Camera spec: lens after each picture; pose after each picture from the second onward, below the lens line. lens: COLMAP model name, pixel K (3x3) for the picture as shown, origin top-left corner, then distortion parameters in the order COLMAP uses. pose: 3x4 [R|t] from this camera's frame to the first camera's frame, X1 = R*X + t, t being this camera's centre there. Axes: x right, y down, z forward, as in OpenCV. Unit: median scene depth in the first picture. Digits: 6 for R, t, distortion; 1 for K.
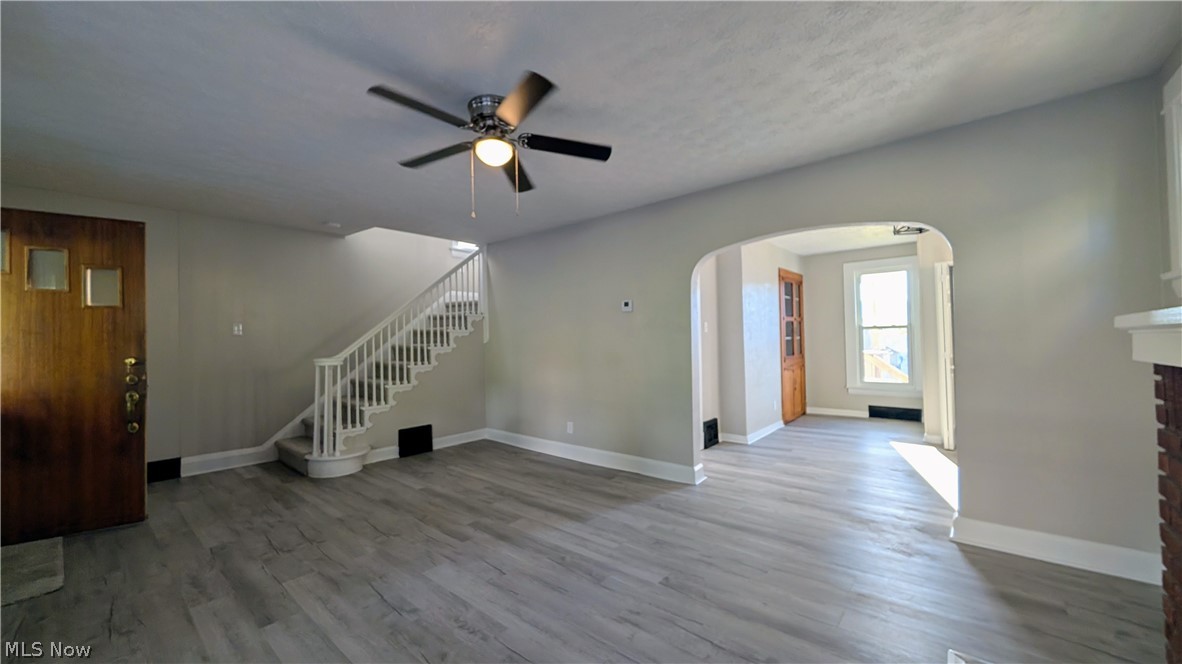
lens RADIAL K [[445.9, 0, 591.0], [0, 445.9, 332.0], [0, 0, 1]] dist [0.001042, 0.000046]
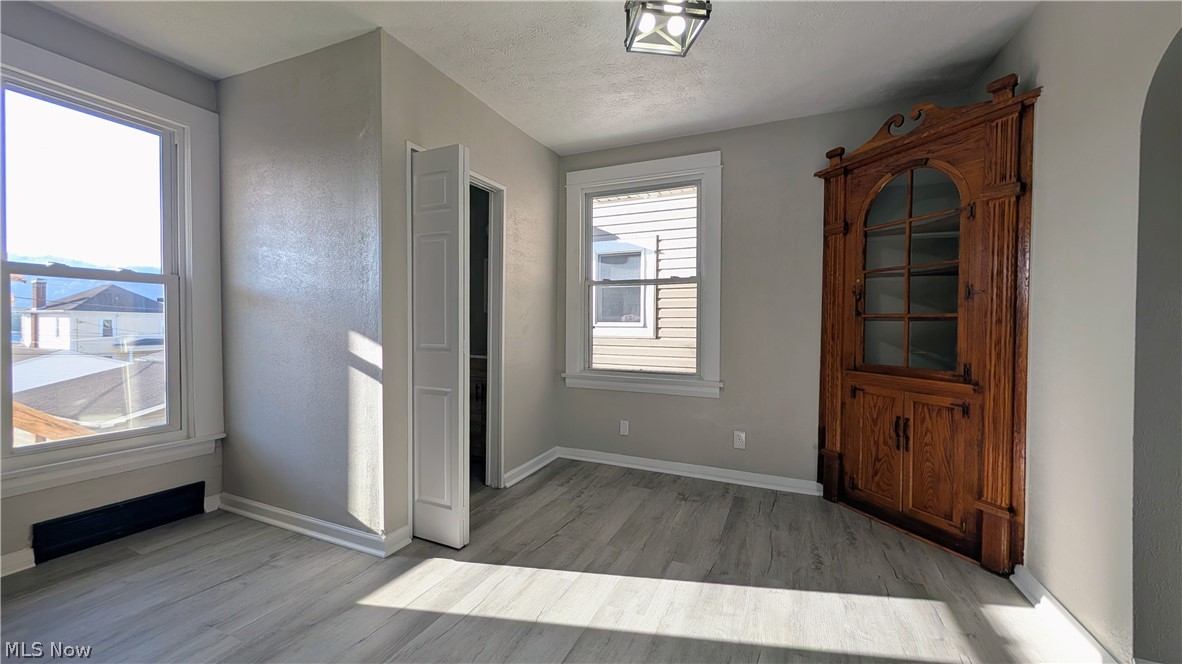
lens RADIAL K [[449.1, 0, 591.0], [0, 449.1, 332.0], [0, 0, 1]] dist [0.000744, 0.000016]
pose [[-0.288788, -0.000847, 0.957393, 0.222526], [-0.026187, 0.999632, -0.007015, 0.024866], [-0.957035, -0.027097, -0.288704, 0.744401]]
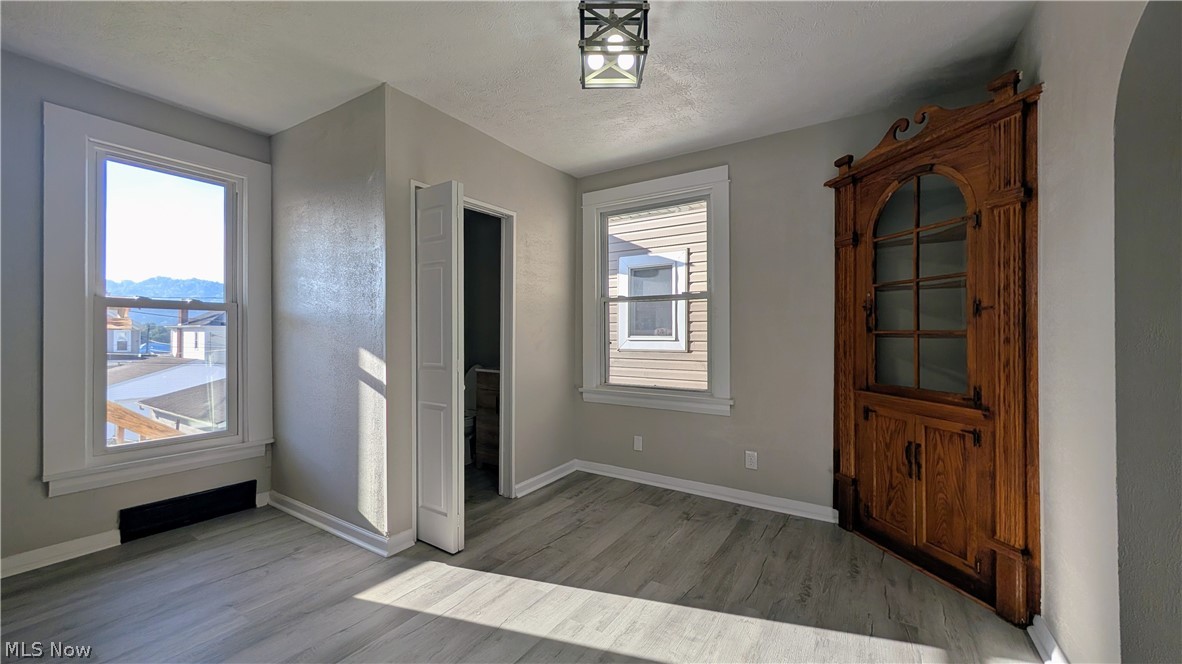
lens RADIAL K [[449.1, 0, 591.0], [0, 449.1, 332.0], [0, 0, 1]] dist [0.000744, 0.000016]
pose [[-0.137663, 0.020635, 0.990264, 0.195062], [-0.022149, 0.999469, -0.023906, 0.014738], [-0.990231, -0.025224, -0.137133, 0.679490]]
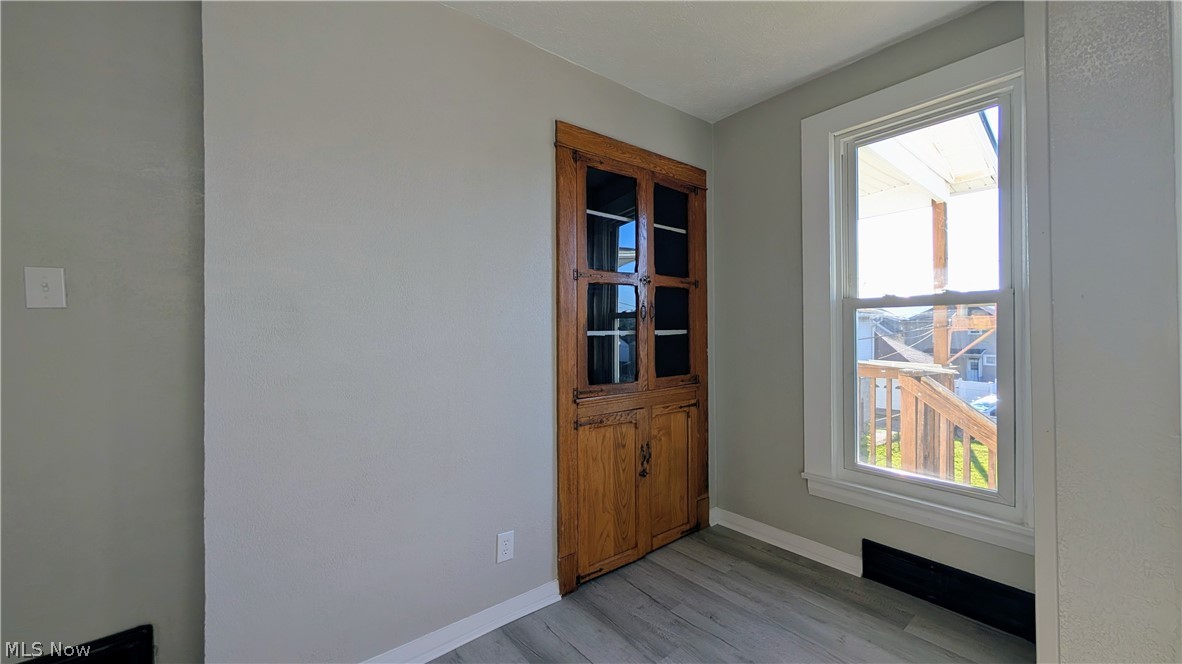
lens RADIAL K [[449.1, 0, 591.0], [0, 449.1, 332.0], [0, 0, 1]] dist [0.000744, 0.000016]
pose [[0.983031, 0.012191, -0.183032, 0.495437], [-0.007340, 0.999604, 0.027158, 0.003176], [0.183291, -0.025354, 0.982732, 0.655193]]
